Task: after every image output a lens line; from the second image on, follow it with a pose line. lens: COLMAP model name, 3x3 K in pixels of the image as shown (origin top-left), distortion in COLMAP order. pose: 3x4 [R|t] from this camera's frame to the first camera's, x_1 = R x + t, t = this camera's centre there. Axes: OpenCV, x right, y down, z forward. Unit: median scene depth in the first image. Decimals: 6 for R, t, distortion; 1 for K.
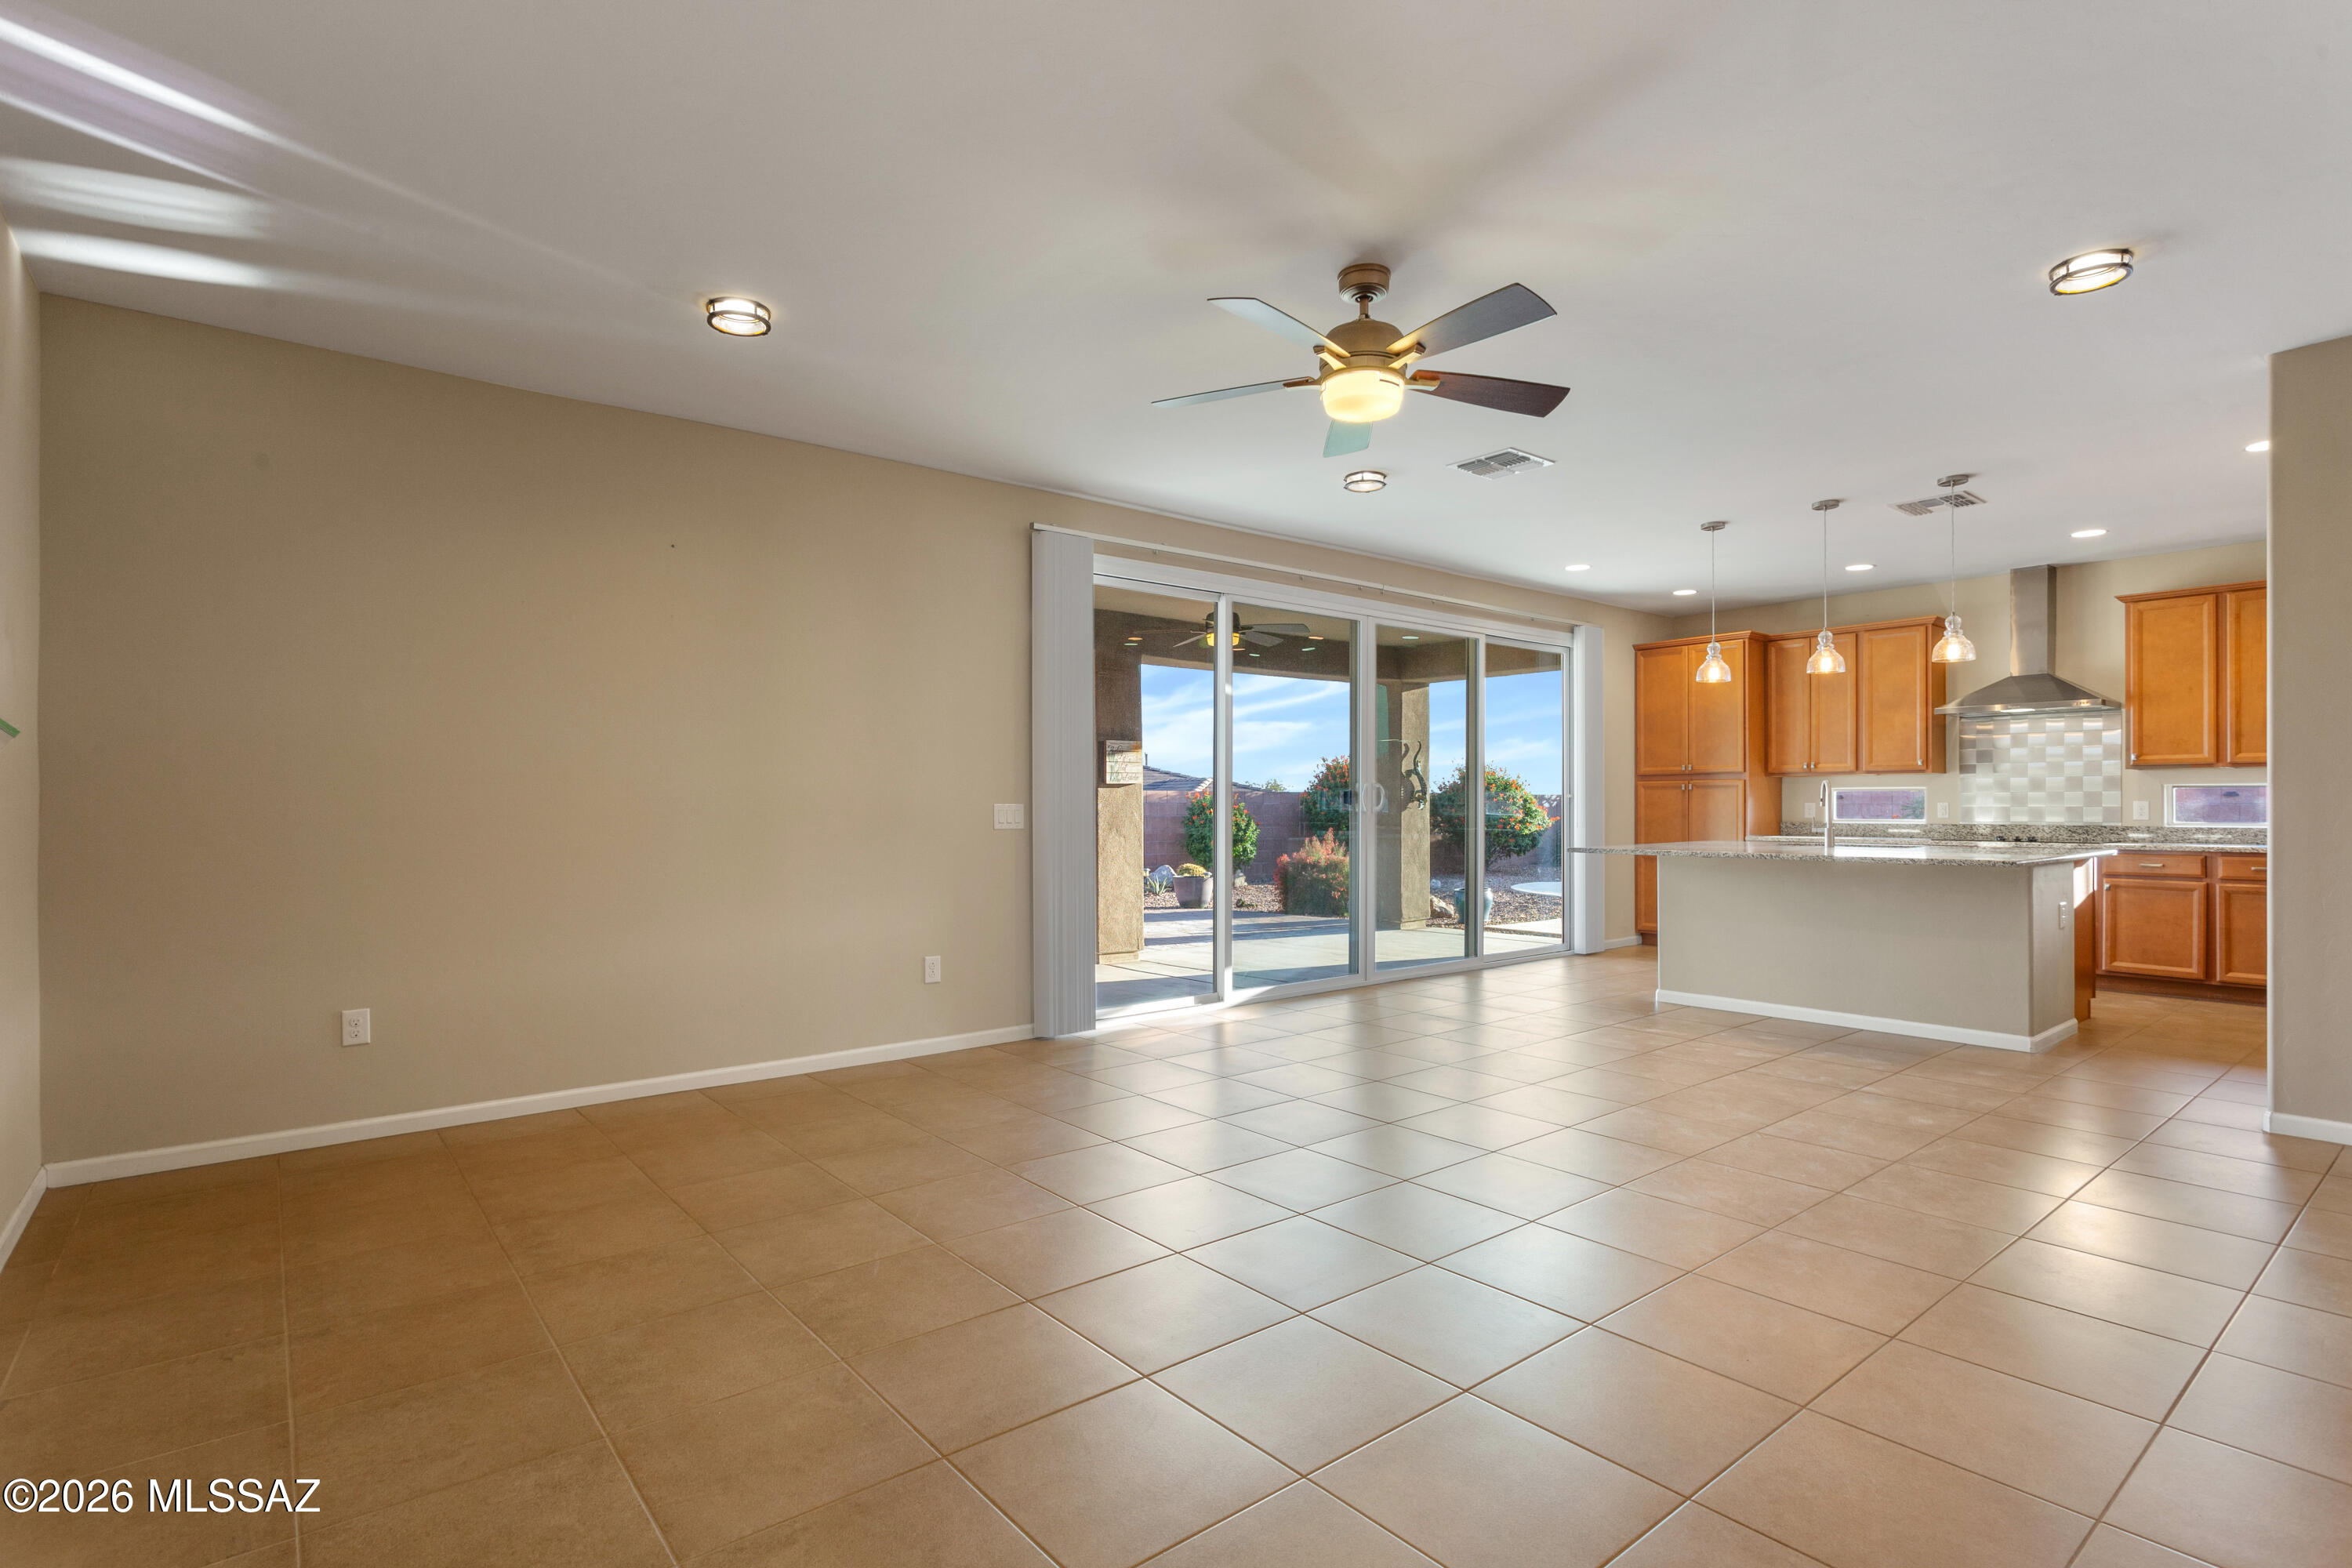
lens RADIAL K [[1168.4, 0, 1172.6], [0, 1168.4, 799.4], [0, 0, 1]] dist [-0.007262, 0.003869]
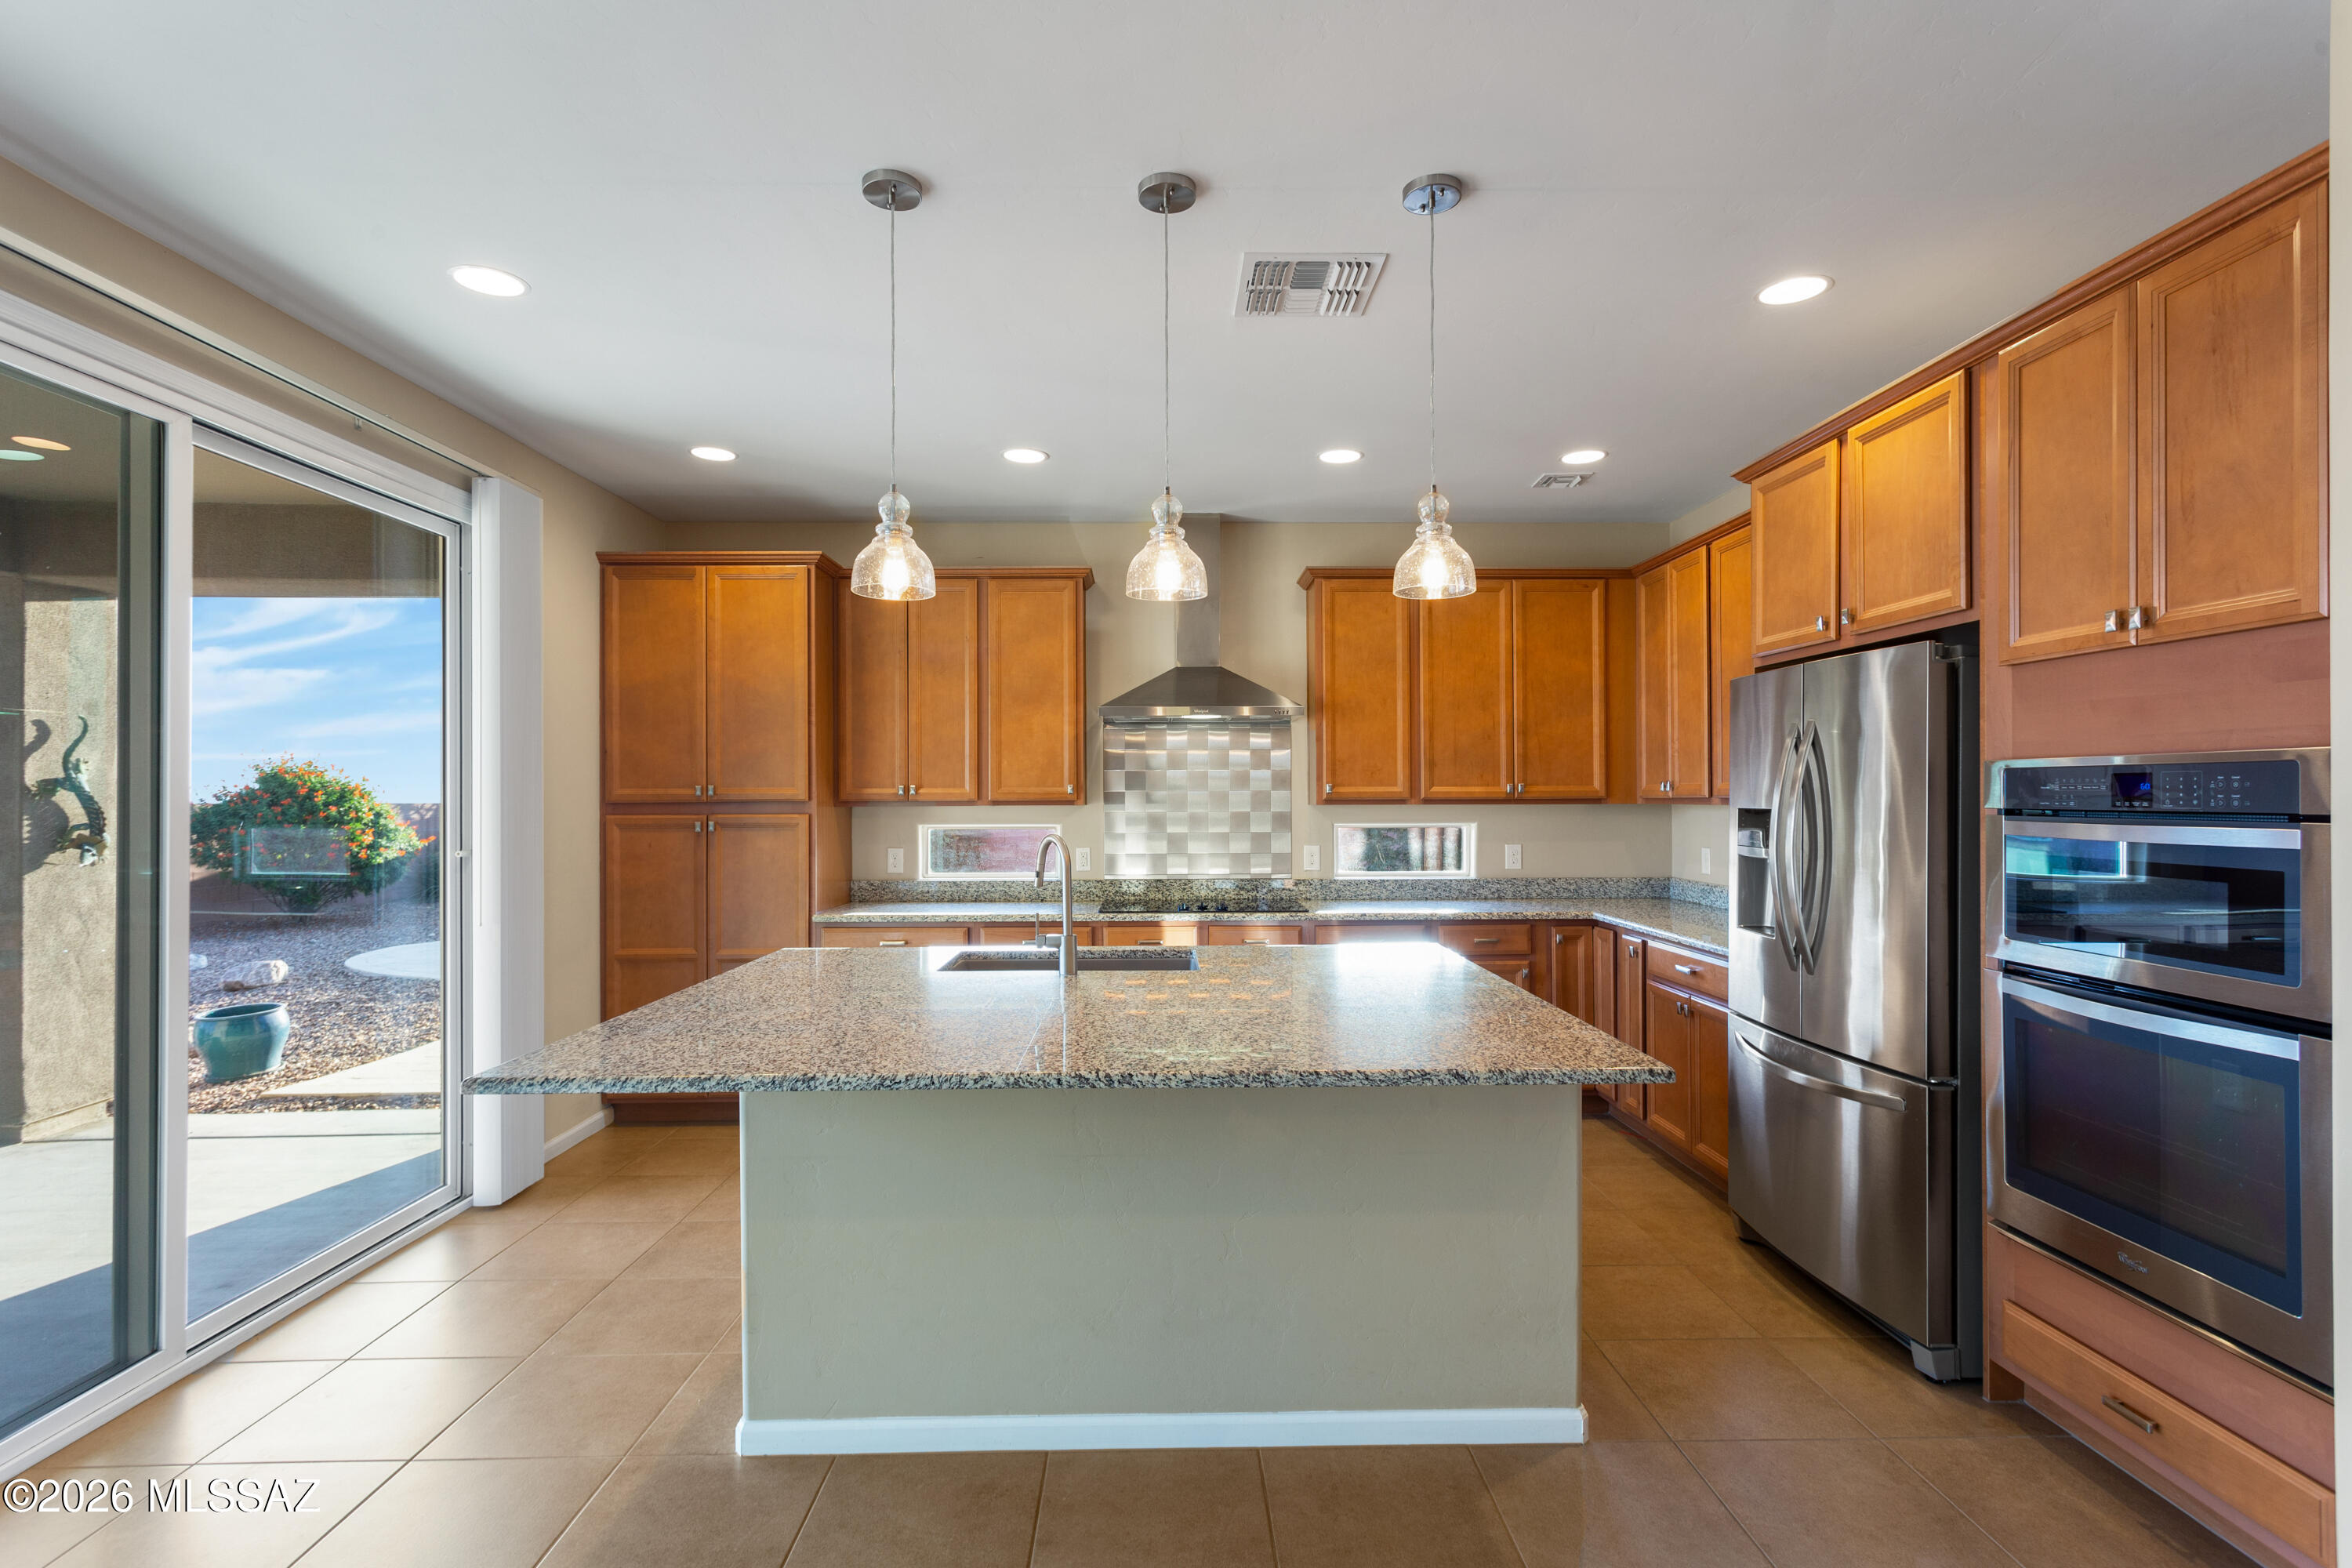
lens RADIAL K [[1126.9, 0, 1175.8], [0, 1126.9, 792.8], [0, 0, 1]] dist [0.004624, 0.001077]
pose [[0.621946, -0.000163, 0.783060, 0.184868], [-0.001616, 0.999998, 0.001492, -0.030292], [-0.783058, -0.002194, 0.621945, 0.556669]]
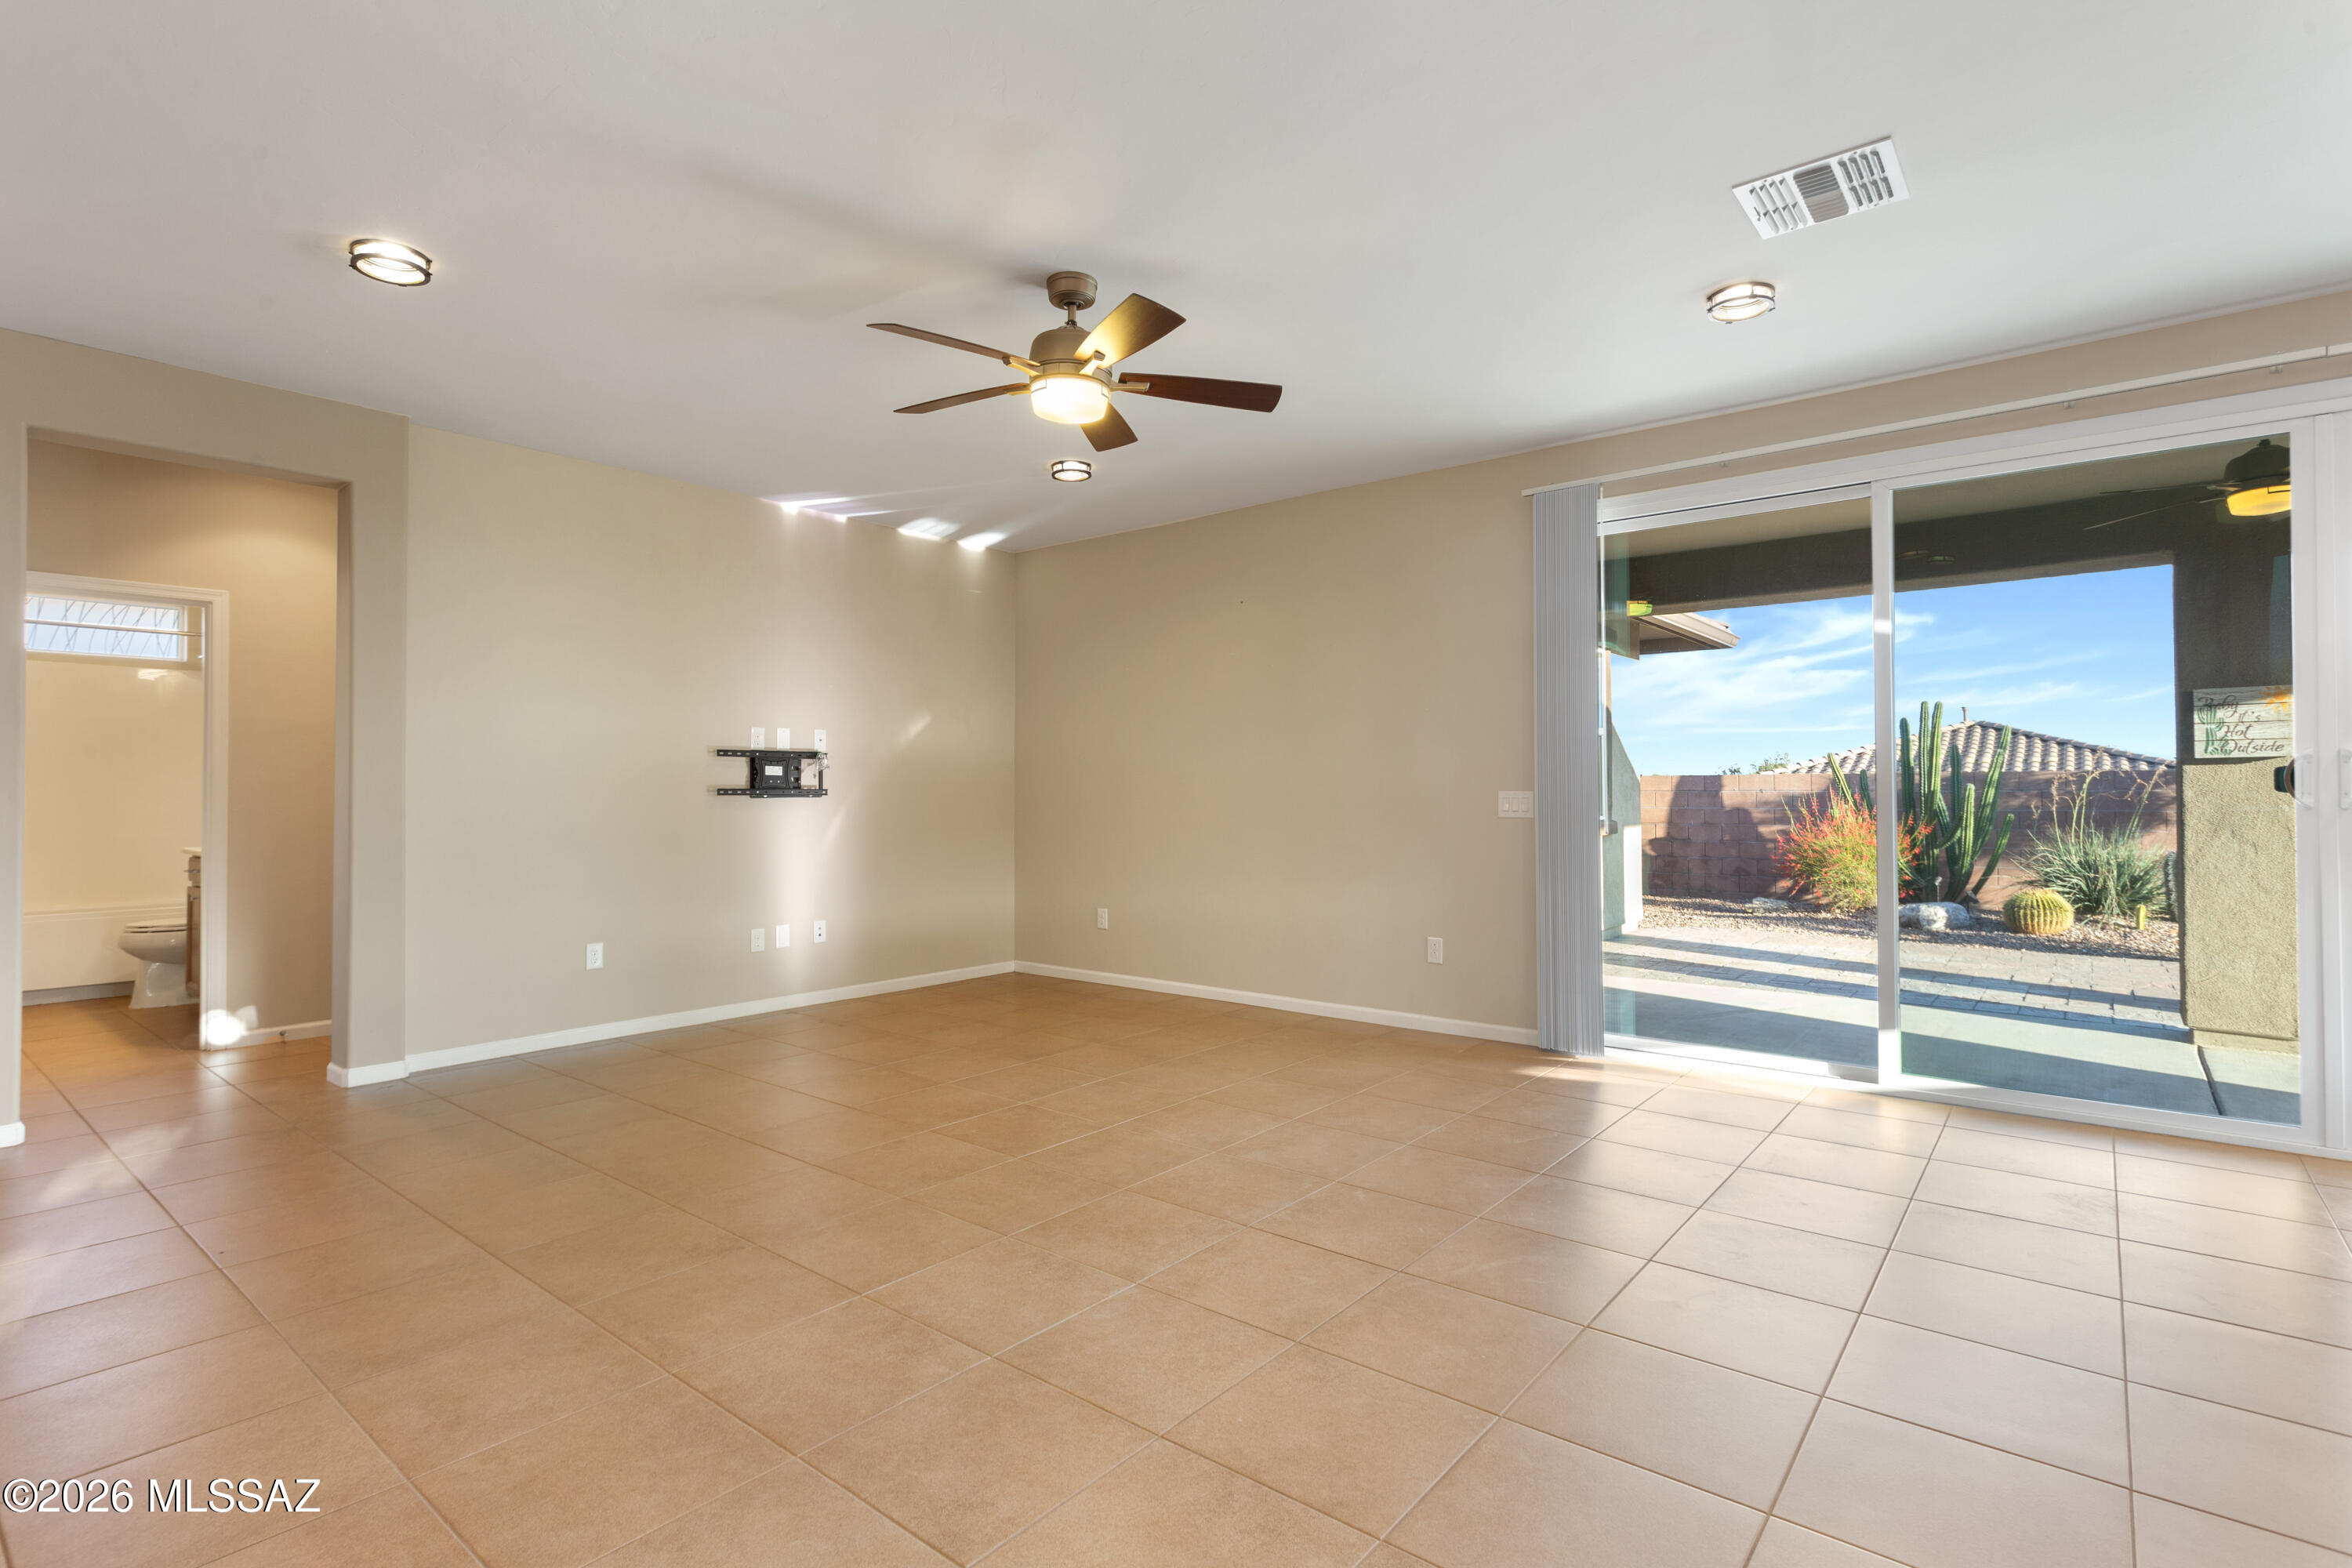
lens RADIAL K [[1126.9, 0, 1165.1], [0, 1126.9, 780.4], [0, 0, 1]] dist [0.004624, 0.001077]
pose [[0.188049, -0.009764, -0.982111, 0.497970], [0.005154, 0.999947, -0.008955, 0.000977], [0.982146, -0.003378, 0.188089, 0.385612]]
